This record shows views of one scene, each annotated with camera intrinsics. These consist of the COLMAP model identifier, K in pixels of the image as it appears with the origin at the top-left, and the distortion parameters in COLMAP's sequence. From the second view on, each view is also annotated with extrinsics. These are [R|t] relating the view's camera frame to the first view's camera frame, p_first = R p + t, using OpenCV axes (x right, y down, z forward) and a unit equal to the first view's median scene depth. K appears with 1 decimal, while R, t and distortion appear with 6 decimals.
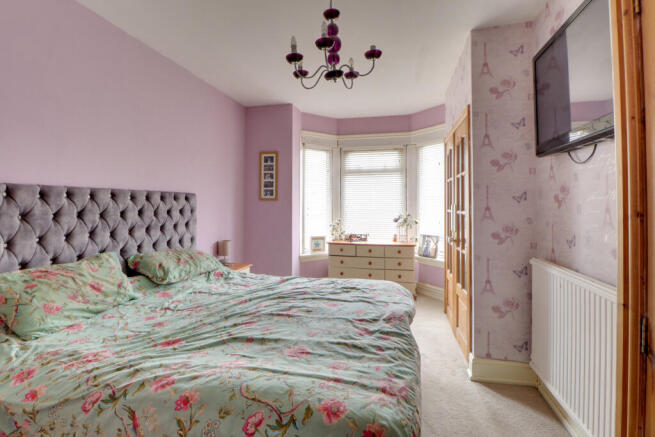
lens RADIAL K [[305.1, 0, 330.9], [0, 305.1, 203.2], [0, 0, 1]] dist [0.002966, -0.014716]
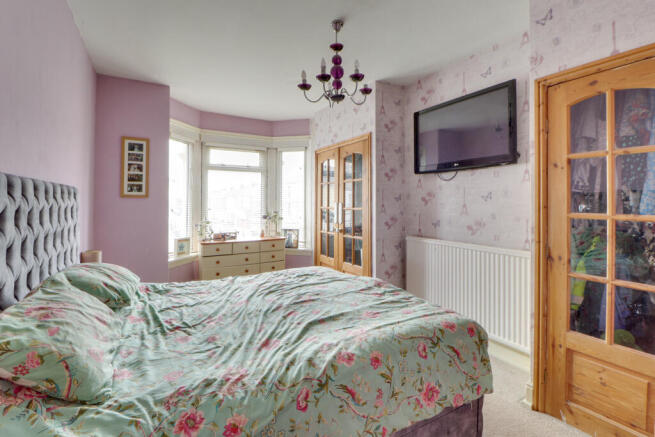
lens RADIAL K [[305.1, 0, 330.9], [0, 305.1, 203.2], [0, 0, 1]] dist [0.002966, -0.014716]
pose [[0.732961, -0.000919, 0.680270, -0.692653], [-0.003552, 0.999980, 0.005178, -0.000067], [-0.680262, -0.006212, 0.732943, 0.094355]]
